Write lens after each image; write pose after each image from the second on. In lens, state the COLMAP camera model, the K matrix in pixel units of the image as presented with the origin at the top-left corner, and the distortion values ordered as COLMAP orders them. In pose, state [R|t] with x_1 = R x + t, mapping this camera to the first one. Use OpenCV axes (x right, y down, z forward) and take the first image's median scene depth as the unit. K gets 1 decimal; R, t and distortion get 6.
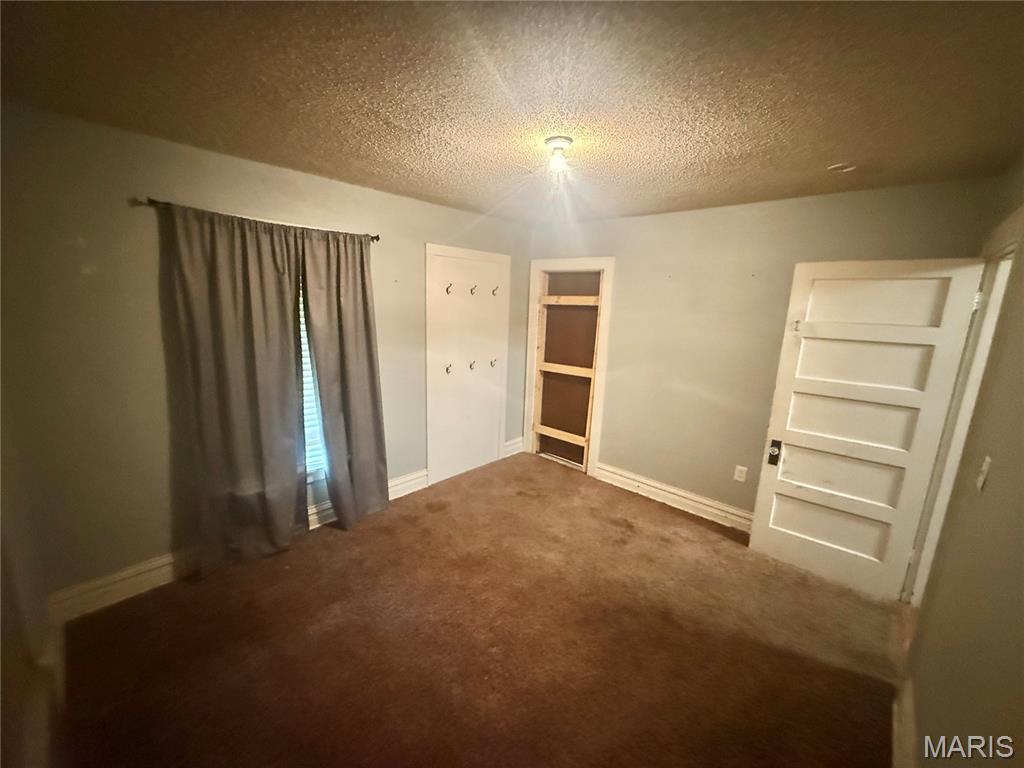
lens RADIAL K [[407.2, 0, 512.6], [0, 407.2, 384.4], [0, 0, 1]] dist [-0.001146, -0.000123]
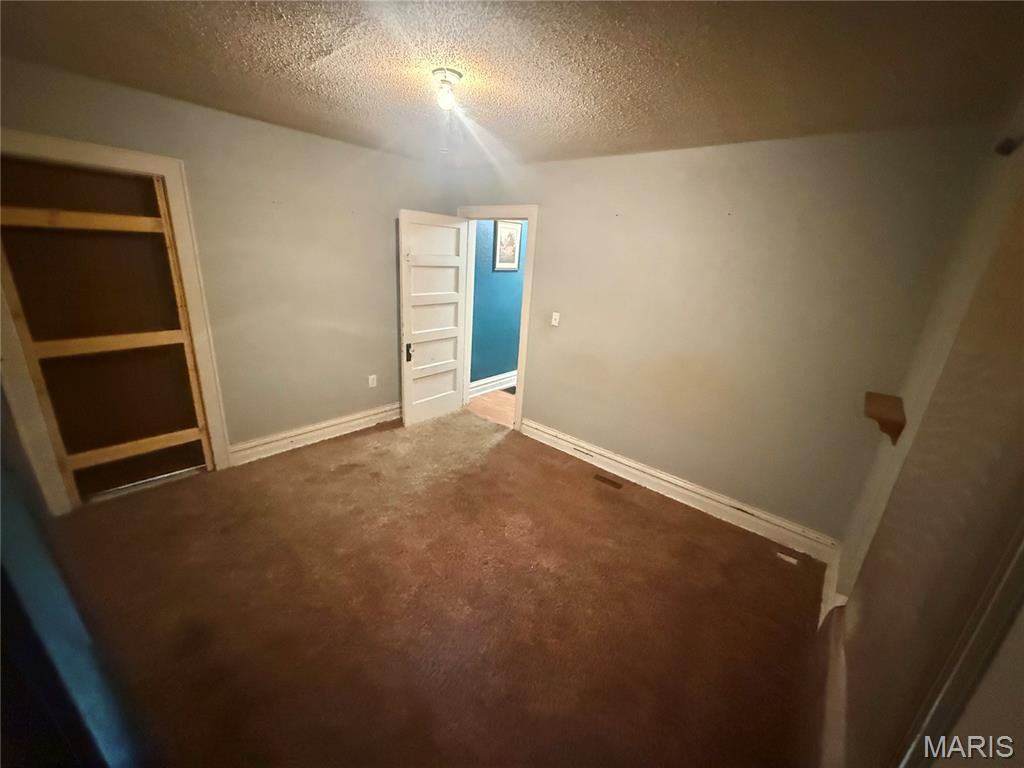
lens RADIAL K [[407.2, 0, 512.2], [0, 407.2, 381.2], [0, 0, 1]] dist [-0.001146, -0.000123]
pose [[-0.026096, -0.338364, 0.940653, -0.593686], [0.130194, 0.931809, 0.338794, -0.139328], [-0.991145, 0.131309, 0.019736, 0.539053]]
